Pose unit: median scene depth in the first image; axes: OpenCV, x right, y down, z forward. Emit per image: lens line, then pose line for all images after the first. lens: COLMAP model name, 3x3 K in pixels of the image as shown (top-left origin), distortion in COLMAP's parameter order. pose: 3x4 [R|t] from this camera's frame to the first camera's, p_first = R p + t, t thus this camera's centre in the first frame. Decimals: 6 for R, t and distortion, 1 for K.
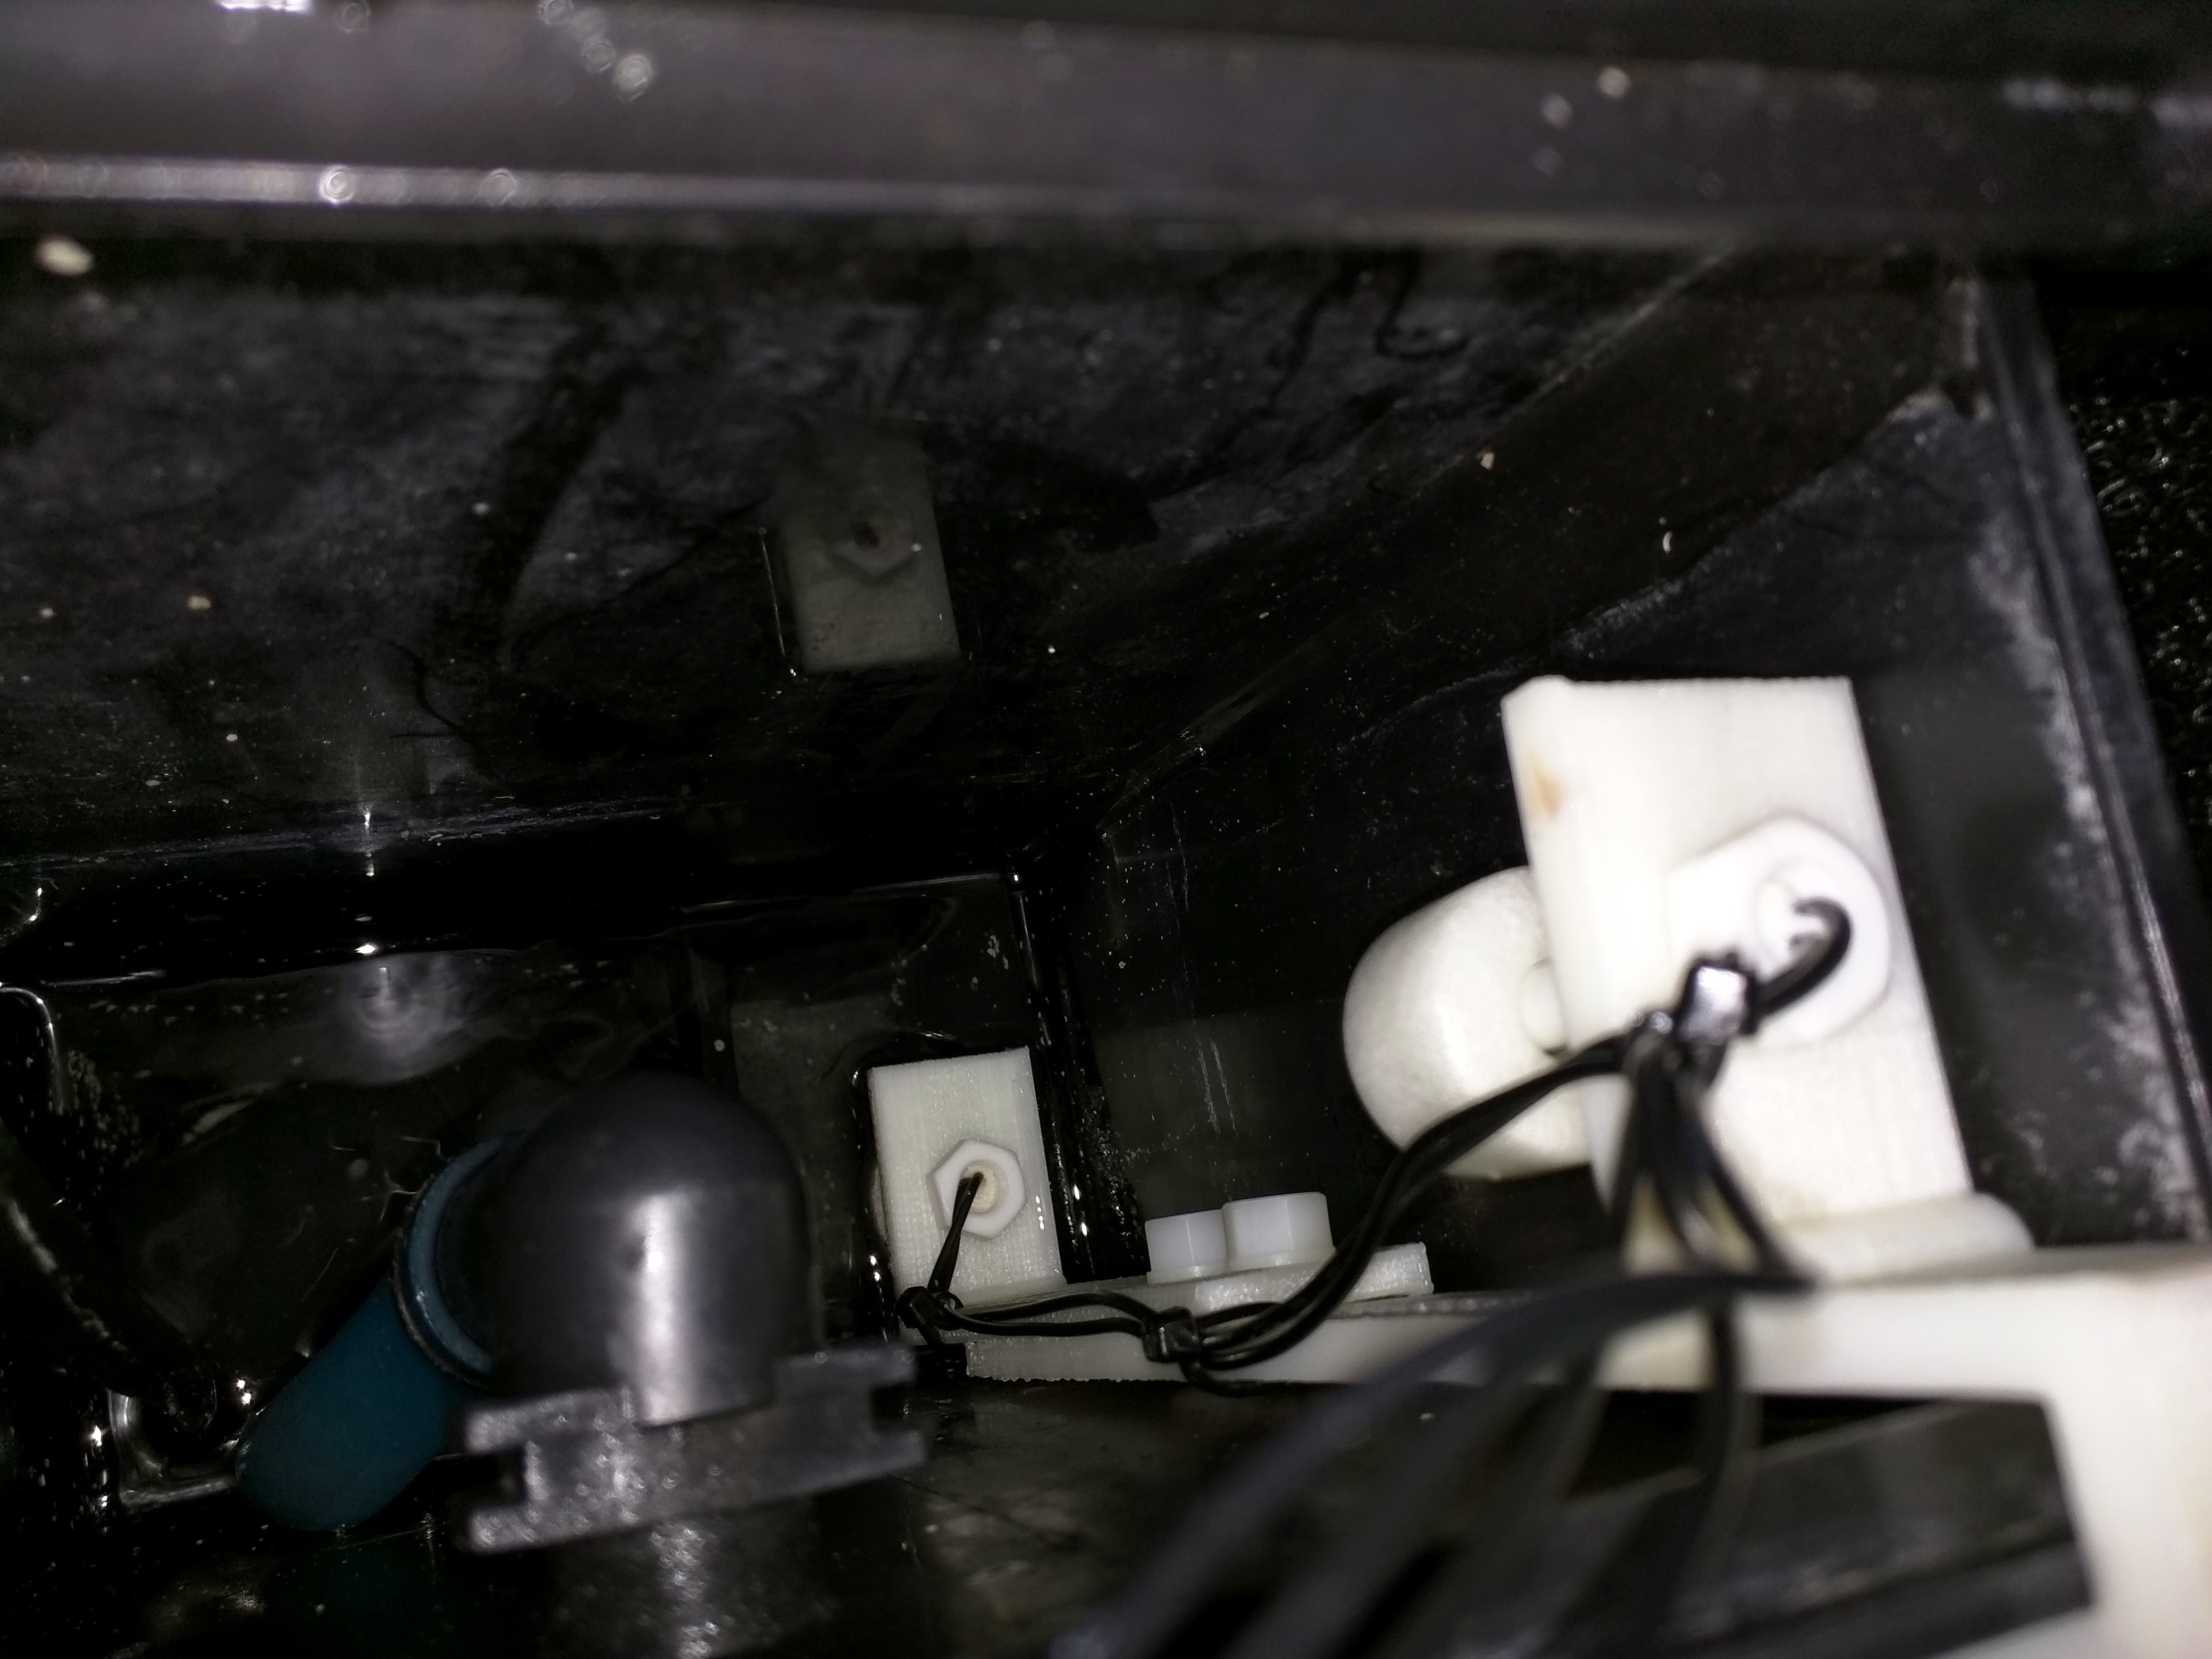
lens RADIAL K [[1972.3, 0, 1106.0], [0, 1972.3, 829.5], [0, 0, 1]] dist [0.004980, 0.003184]
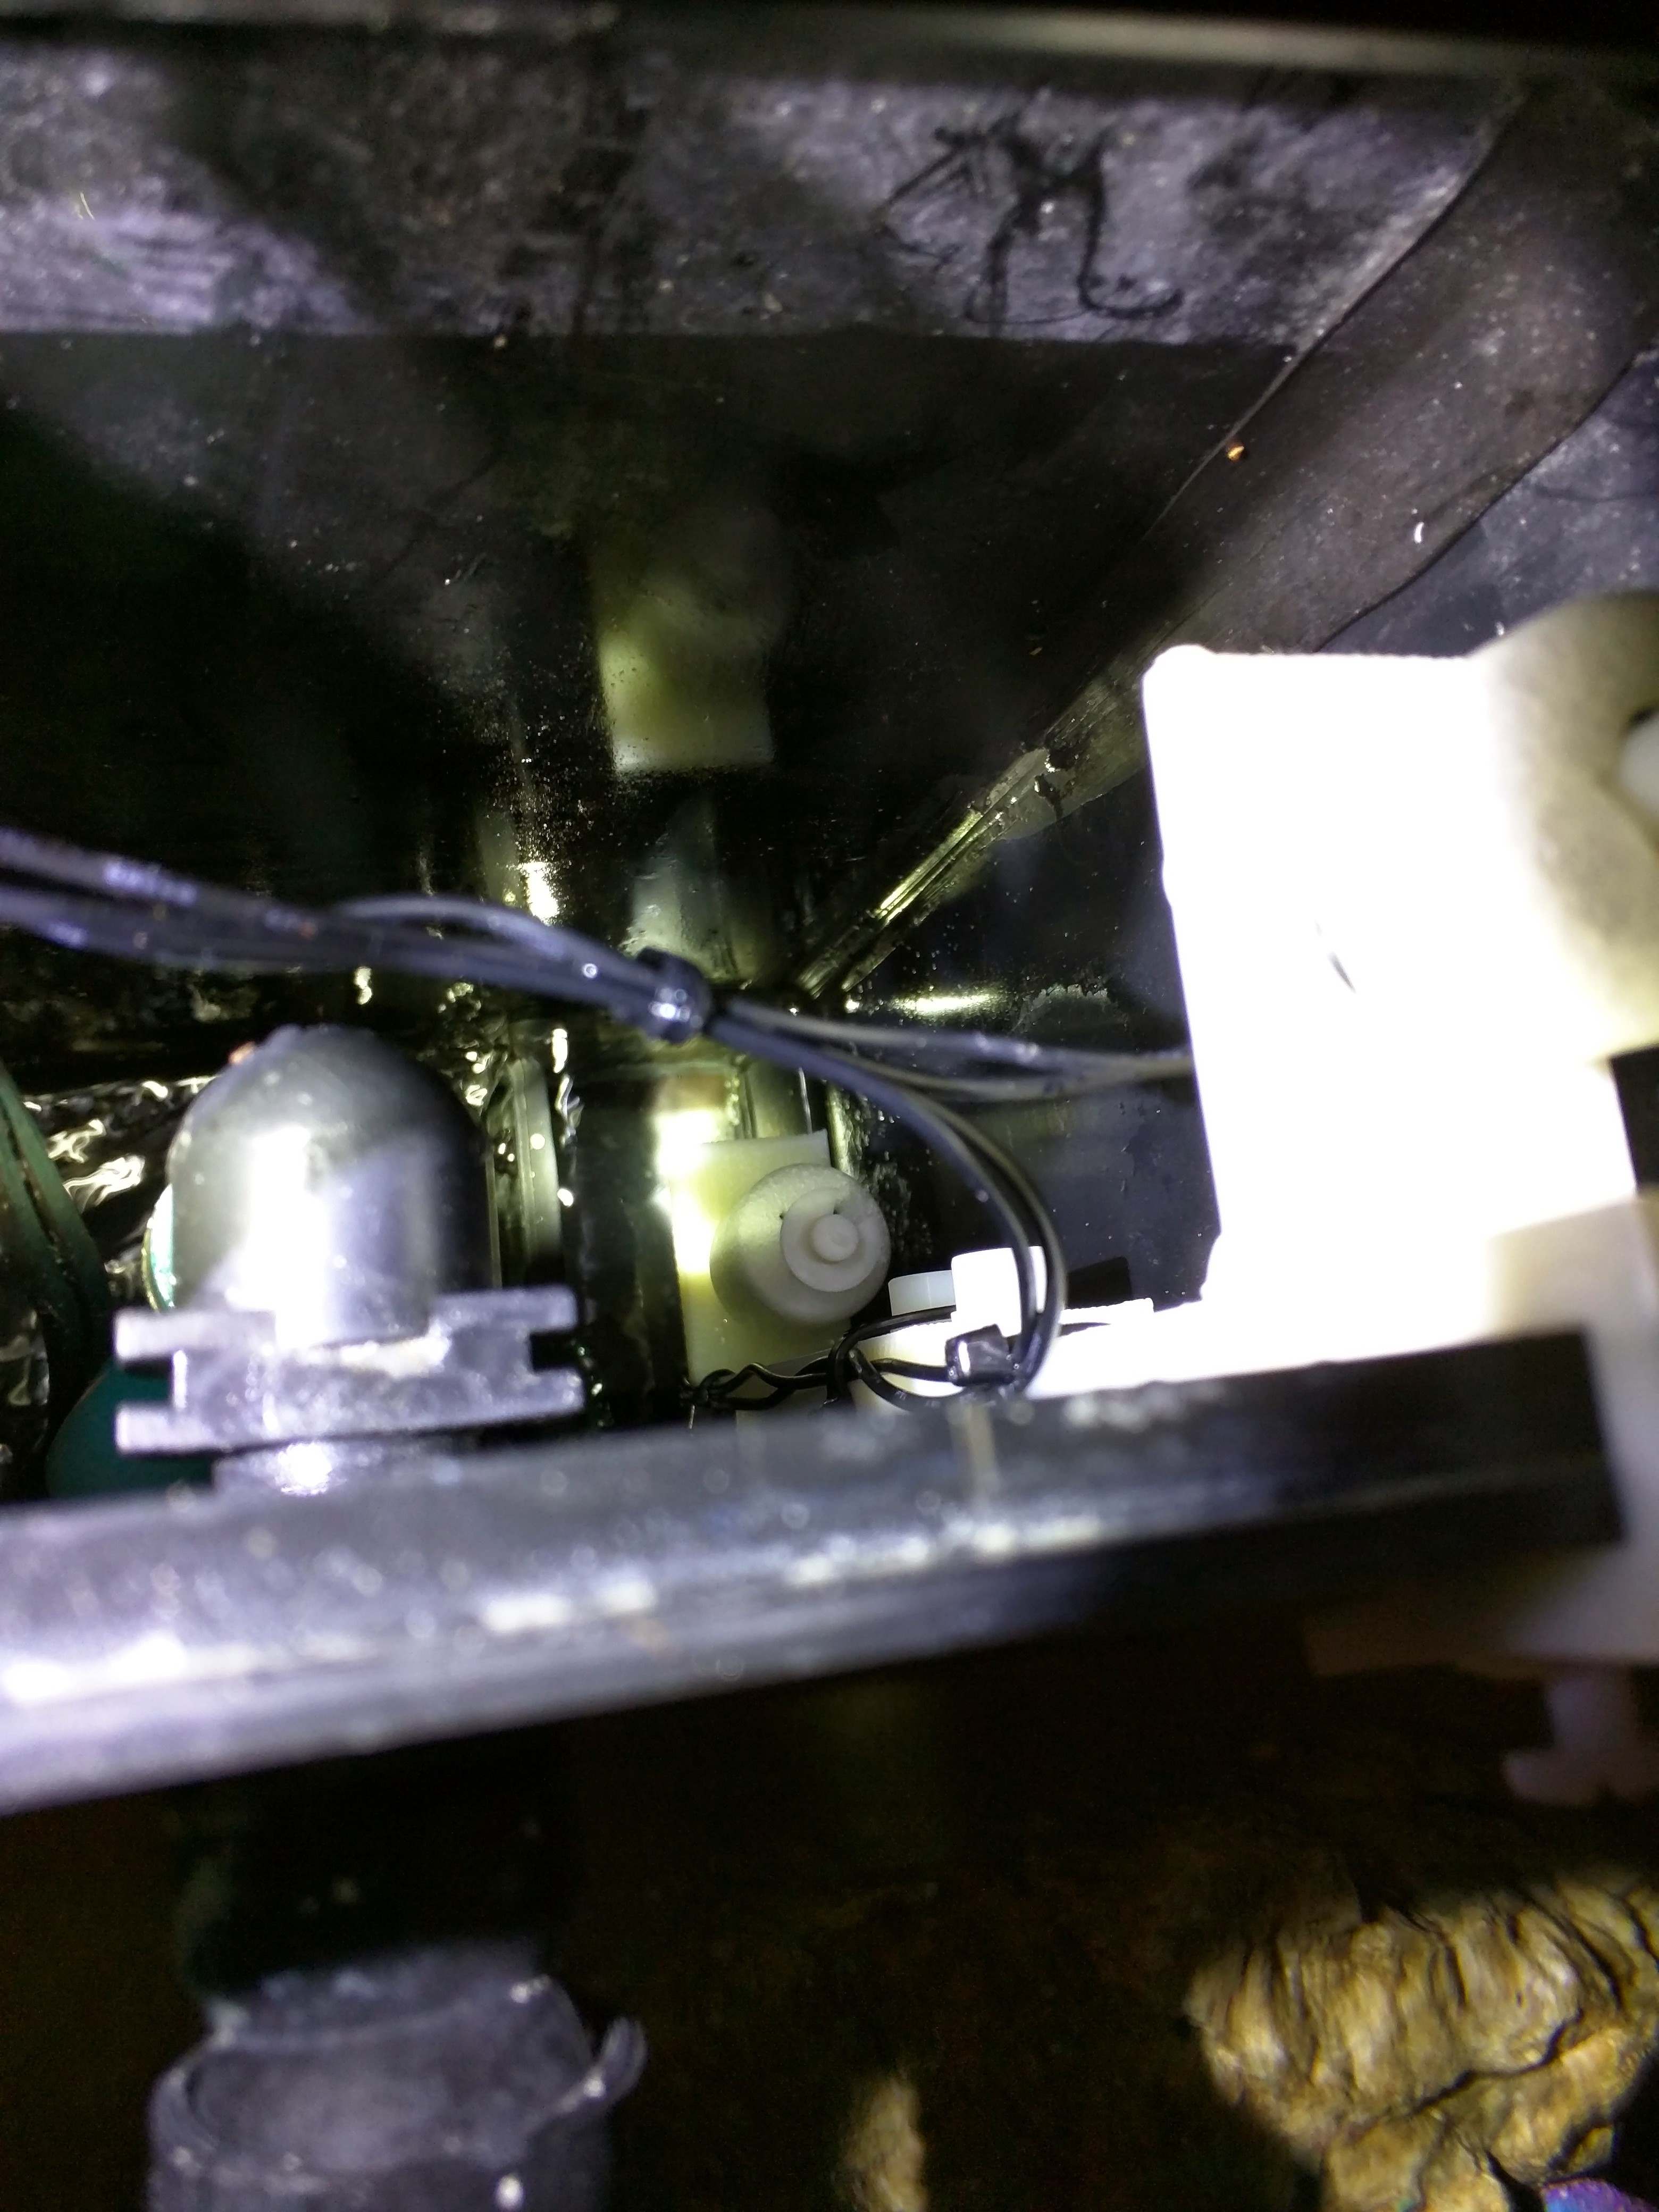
lens RADIAL K [[1972.3, 0, 829.5], [0, 1972.3, 1106.0], [0, 0, 1]] dist [0.004980, 0.003184]
pose [[0.994237, 0.022177, -0.104881, 0.122879], [-0.017261, 0.998720, 0.047551, 0.103013], [0.105801, -0.045466, 0.993347, 0.011344]]
